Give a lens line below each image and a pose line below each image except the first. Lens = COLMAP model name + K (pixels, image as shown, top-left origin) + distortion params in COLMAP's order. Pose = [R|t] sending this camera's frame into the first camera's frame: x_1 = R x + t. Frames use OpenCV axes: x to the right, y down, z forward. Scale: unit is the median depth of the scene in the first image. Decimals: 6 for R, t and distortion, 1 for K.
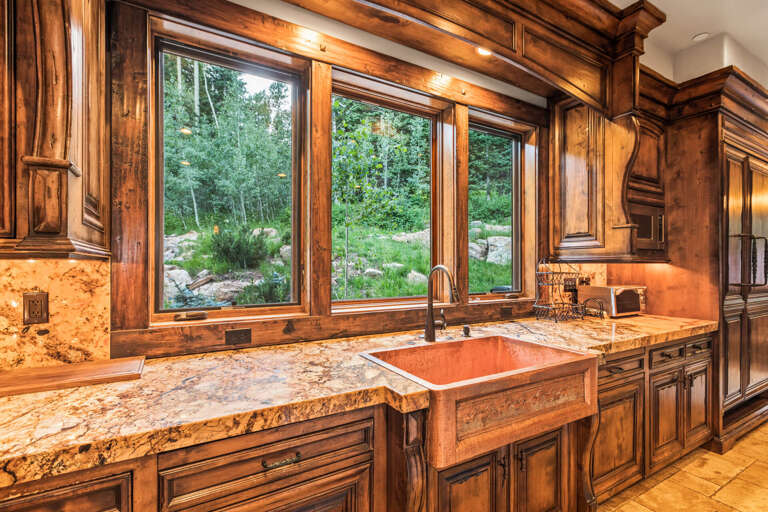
lens RADIAL K [[357.9, 0, 382.6], [0, 357.9, 266.0], [0, 0, 1]] dist [0.001809, 0.000112]
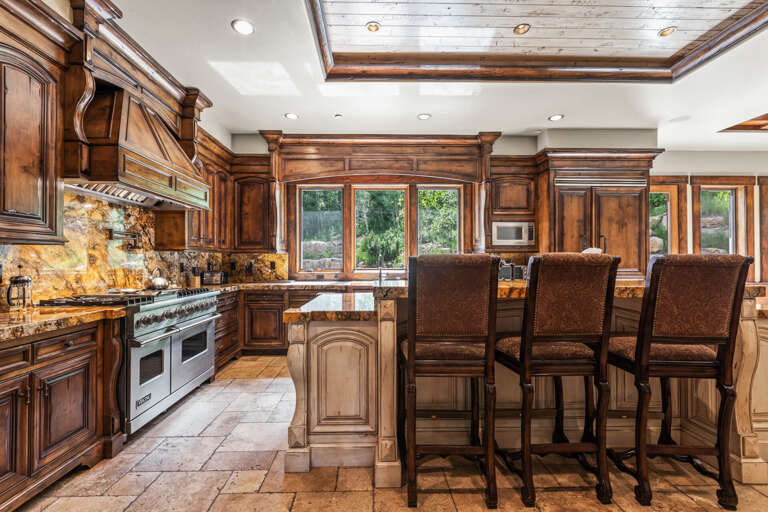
lens RADIAL K [[350.5, 0, 382.8], [0, 350.5, 259.3], [0, 0, 1]] dist [-0.003497, -0.000469]
pose [[0.878020, -0.006508, -0.478579, 1.135363], [0.003145, 0.999964, -0.007828, 0.043540], [0.478613, 0.005369, 0.878009, -1.063350]]
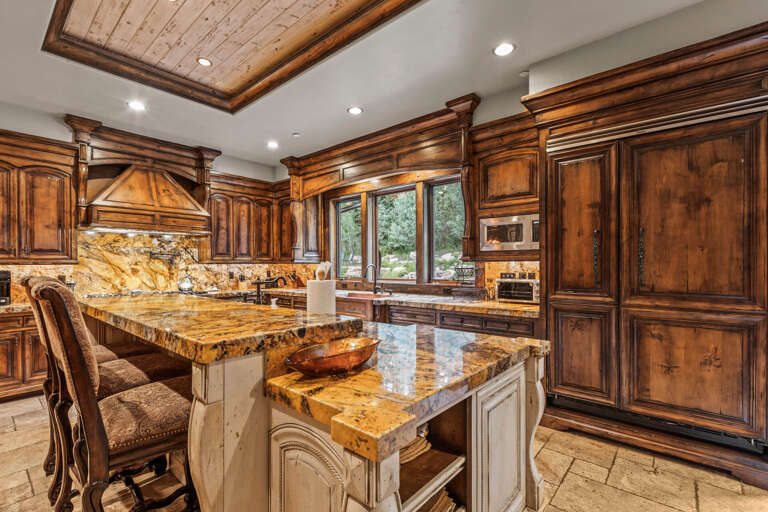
lens RADIAL K [[357.9, 0, 382.6], [0, 357.9, 266.0], [0, 0, 1]] dist [0.001809, 0.000112]
pose [[0.318612, -0.000549, -0.947885, 2.040687], [0.004257, 0.999991, 0.000852, 0.006670], [0.947876, -0.004307, 0.318611, 0.187054]]
